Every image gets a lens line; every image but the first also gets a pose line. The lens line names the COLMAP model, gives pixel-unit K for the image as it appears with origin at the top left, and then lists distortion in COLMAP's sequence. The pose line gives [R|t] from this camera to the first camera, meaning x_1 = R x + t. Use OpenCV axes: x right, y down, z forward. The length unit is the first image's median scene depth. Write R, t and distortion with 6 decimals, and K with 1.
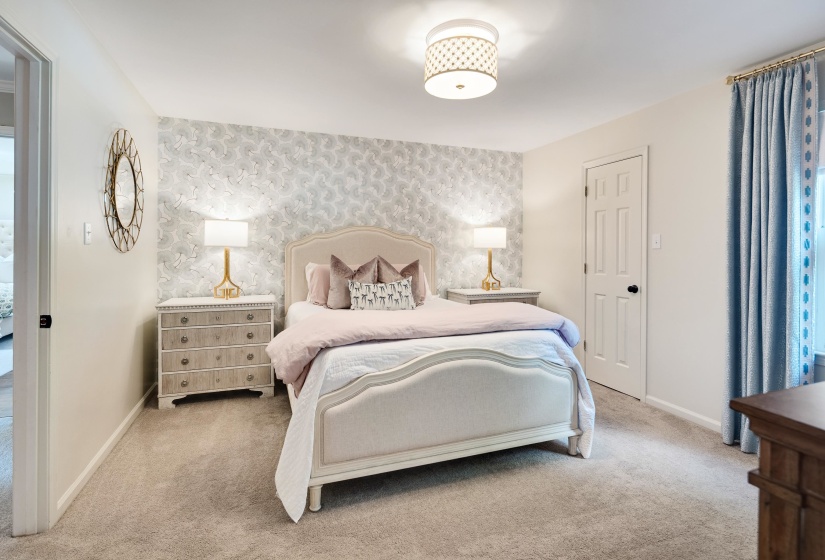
lens RADIAL K [[398.7, 0, 403.6], [0, 398.7, 253.3], [0, 0, 1]] dist [0.001384, -0.001521]
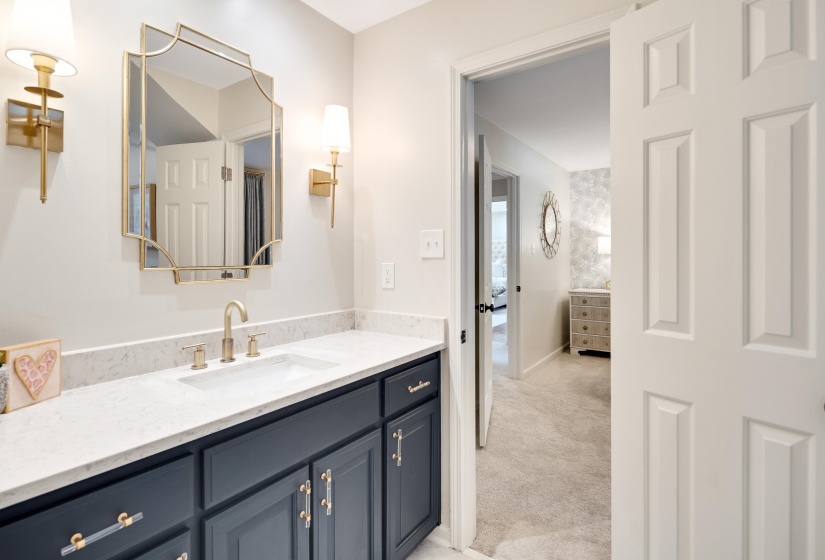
lens RADIAL K [[398.7, 0, 402.3], [0, 398.7, 257.4], [0, 0, 1]] dist [0.001384, -0.001521]
pose [[0.548153, -0.010156, -0.836317, 0.372831], [0.007415, 0.999946, -0.007283, -0.000430], [0.836345, -0.002209, 0.548198, -0.462695]]
